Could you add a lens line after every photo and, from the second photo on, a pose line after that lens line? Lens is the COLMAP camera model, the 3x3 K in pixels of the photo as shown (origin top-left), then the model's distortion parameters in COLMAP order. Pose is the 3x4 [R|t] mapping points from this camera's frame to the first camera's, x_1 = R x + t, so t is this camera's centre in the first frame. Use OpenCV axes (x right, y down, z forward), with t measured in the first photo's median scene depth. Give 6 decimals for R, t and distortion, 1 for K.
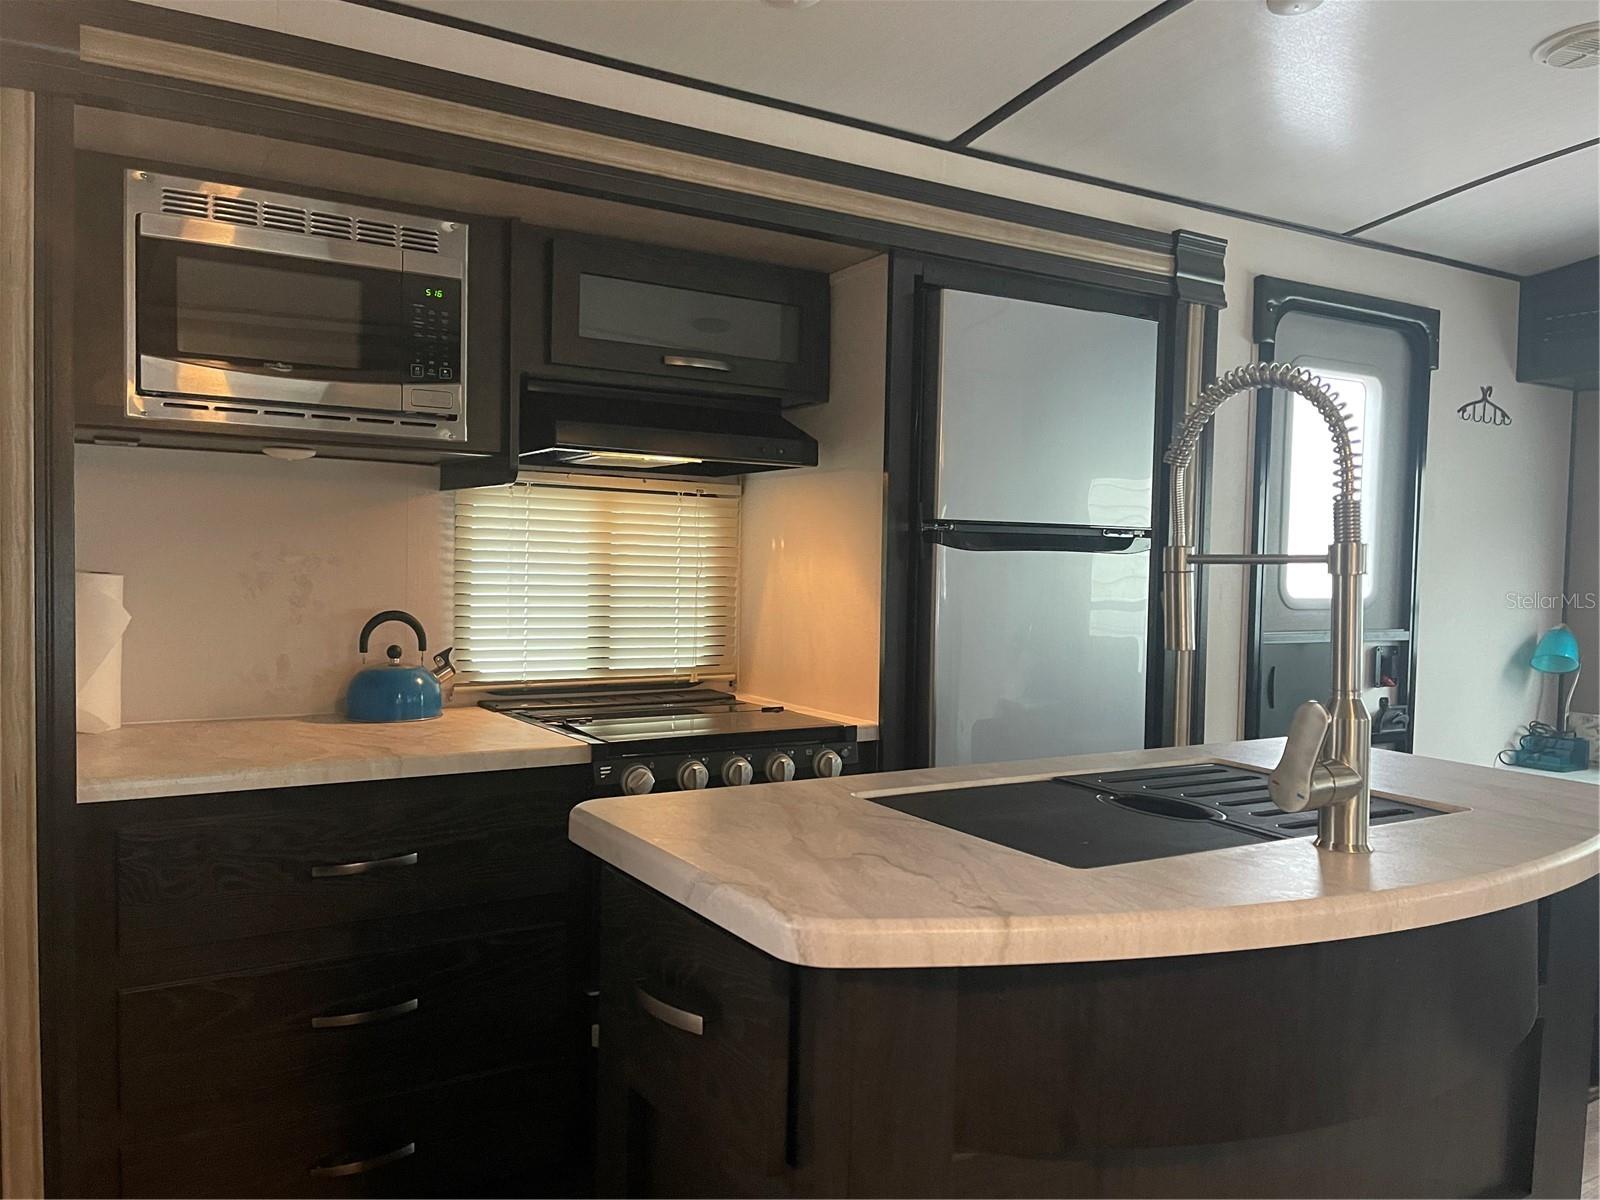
lens RADIAL K [[1236.5, 0, 802.8], [0, 1236.5, 597.3], [0, 0, 1]] dist [0.073561, -0.084699]
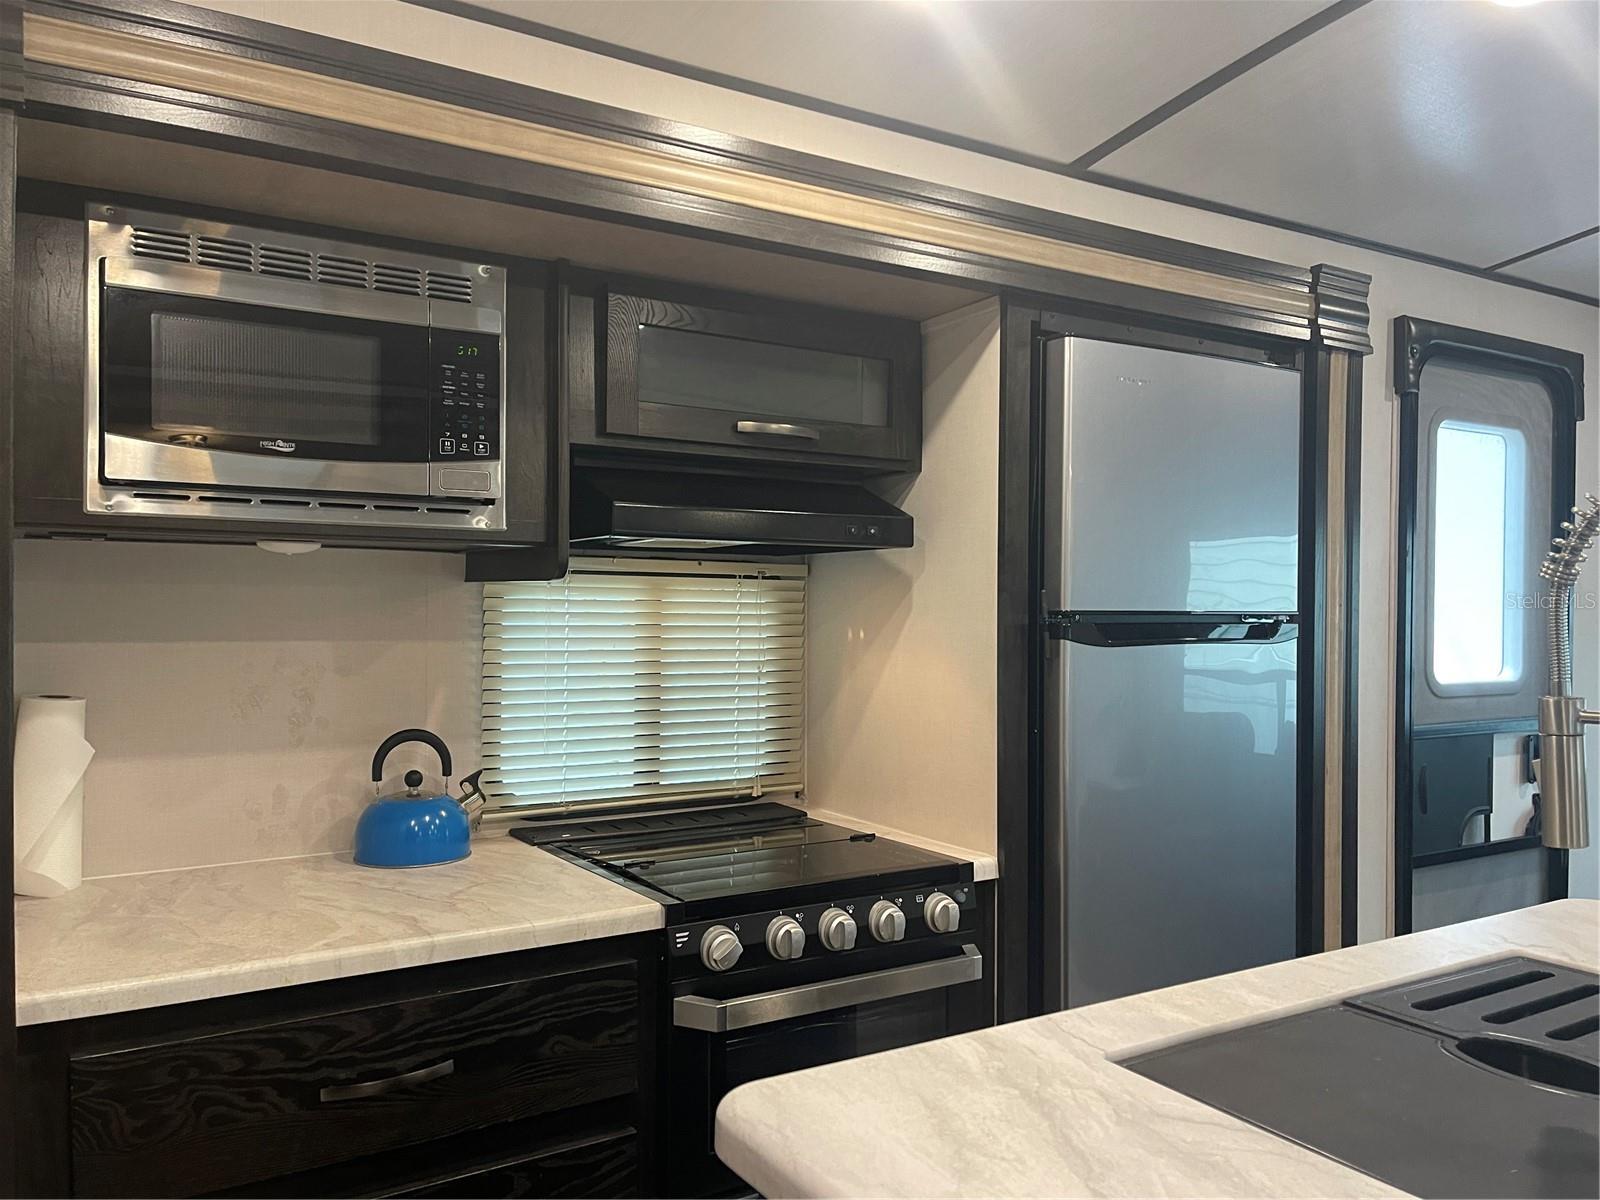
lens RADIAL K [[1236.5, 0, 793.6], [0, 1236.5, 605.5], [0, 0, 1]] dist [0.073561, -0.084699]
pose [[0.999908, -0.013324, 0.002725, -0.076227], [0.013403, 0.999421, -0.031268, -0.043193], [-0.002307, 0.031301, 0.999507, 0.166894]]
